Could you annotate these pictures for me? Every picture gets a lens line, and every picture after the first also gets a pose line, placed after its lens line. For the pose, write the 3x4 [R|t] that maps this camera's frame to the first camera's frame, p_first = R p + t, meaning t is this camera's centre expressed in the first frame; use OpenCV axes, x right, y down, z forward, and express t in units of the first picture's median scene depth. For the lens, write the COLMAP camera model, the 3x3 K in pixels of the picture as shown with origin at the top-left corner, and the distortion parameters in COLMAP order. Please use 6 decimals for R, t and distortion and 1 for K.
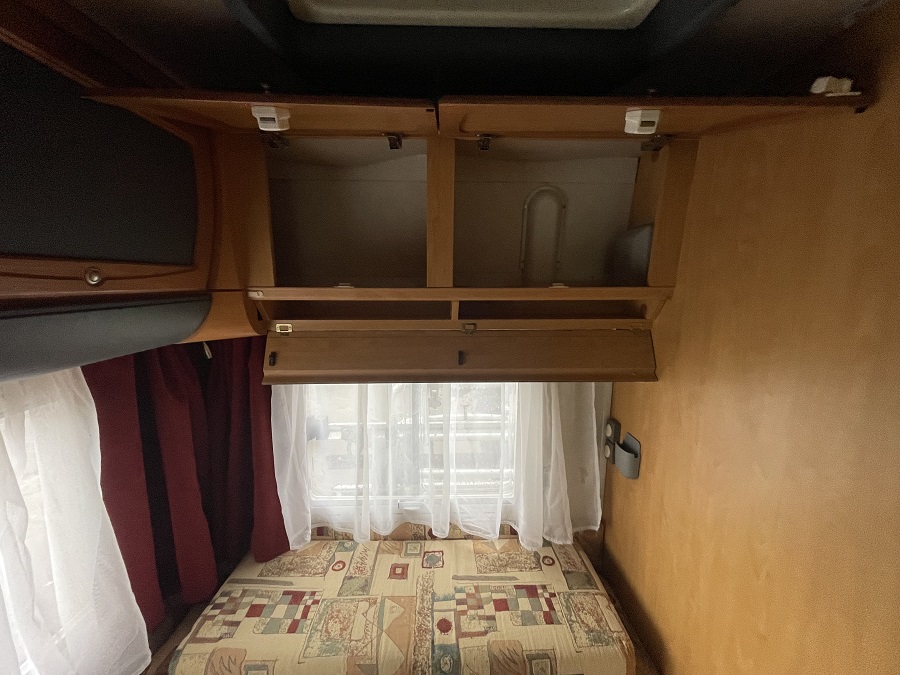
lens RADIAL K [[363.7, 0, 450.6], [0, 363.7, 333.5], [0, 0, 1]] dist [0.001055, -0.000803]
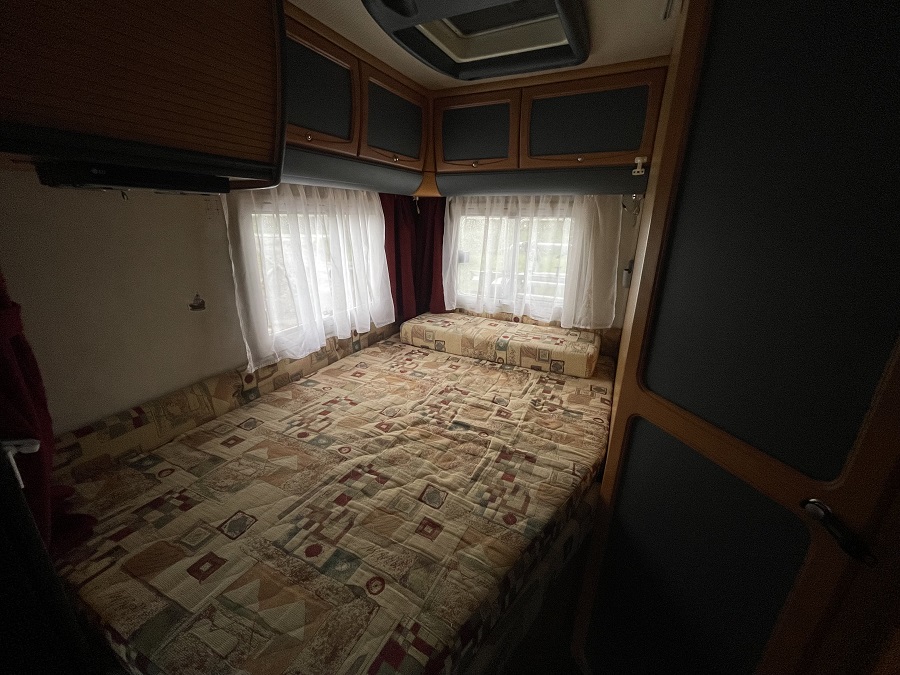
lens RADIAL K [[362.4, 0, 449.6], [0, 362.4, 331.8], [0, 0, 1]] dist [0.000036, -0.000194]
pose [[0.888652, 0.150350, -0.433234, 0.543415], [-0.079398, 0.980904, 0.177551, 0.376500], [0.451656, -0.123383, 0.883620, -0.921541]]
